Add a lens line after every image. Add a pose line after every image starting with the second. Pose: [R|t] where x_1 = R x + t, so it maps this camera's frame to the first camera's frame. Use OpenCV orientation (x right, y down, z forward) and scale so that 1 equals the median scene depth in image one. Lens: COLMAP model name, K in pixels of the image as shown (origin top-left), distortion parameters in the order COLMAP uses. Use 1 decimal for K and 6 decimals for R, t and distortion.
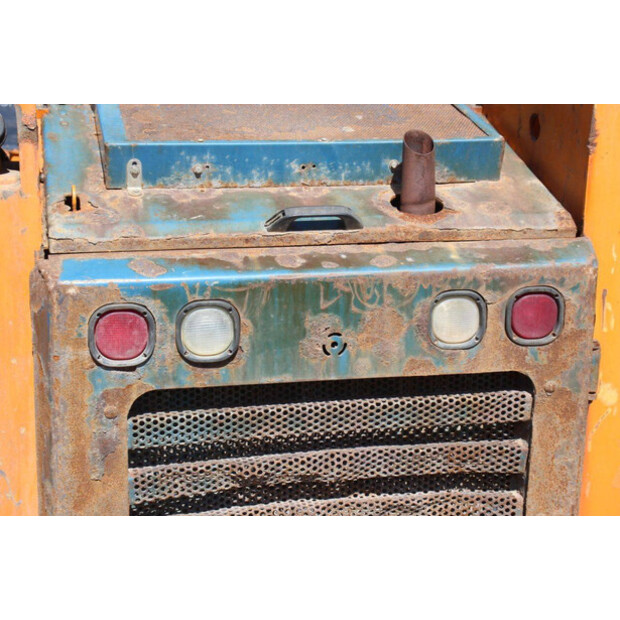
lens RADIAL K [[1168.3, 0, 309.6], [0, 1168.3, 312.0], [0, 0, 1]] dist [0.276174, 0.000000]
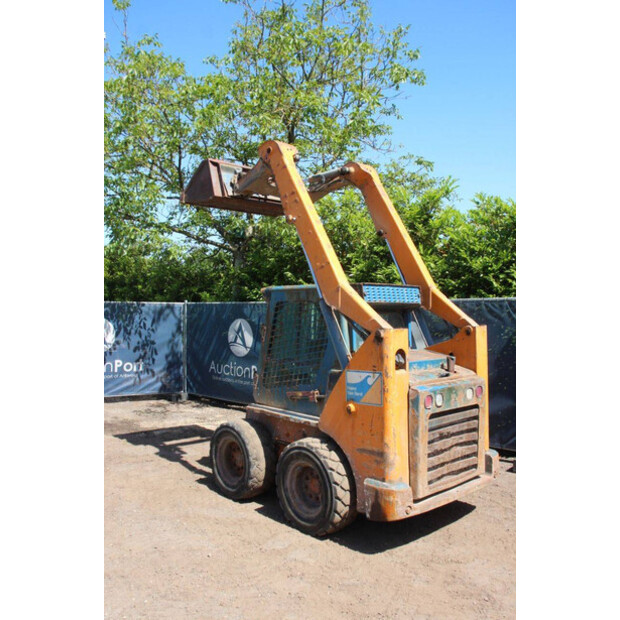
lens RADIAL K [[553.4, 0, 306.4], [0, 553.4, 312.5], [0, 0, 1]] dist [-0.140203, 0.146800]
pose [[0.871633, -0.018482, 0.489810, -1.516937], [0.150973, 0.960830, -0.232408, 0.104670], [-0.466329, 0.276523, 0.840281, -0.628649]]
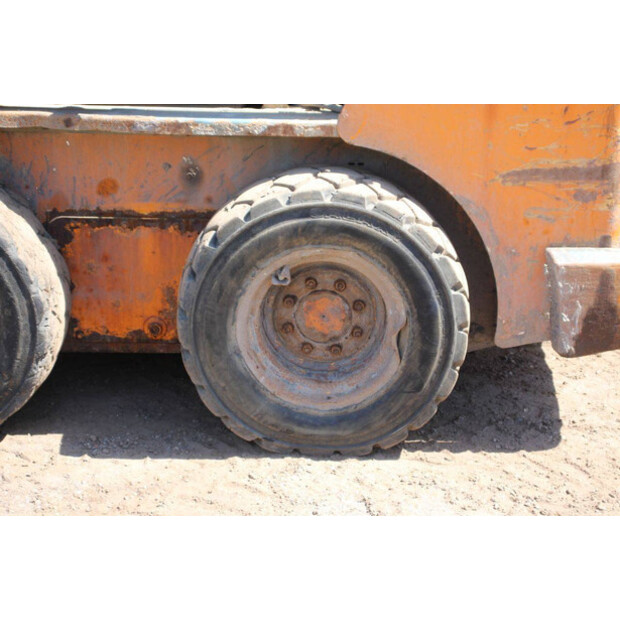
lens RADIAL K [[1307.2, 0, 314.7], [0, 1307.2, 307.4], [0, 0, 1]] dist [0.353702, 0.000000]
pose [[0.238459, -0.348096, 0.906624, -1.997976], [0.269850, 0.920541, 0.282464, -0.235616], [-0.932908, 0.177297, 0.313445, 0.863236]]
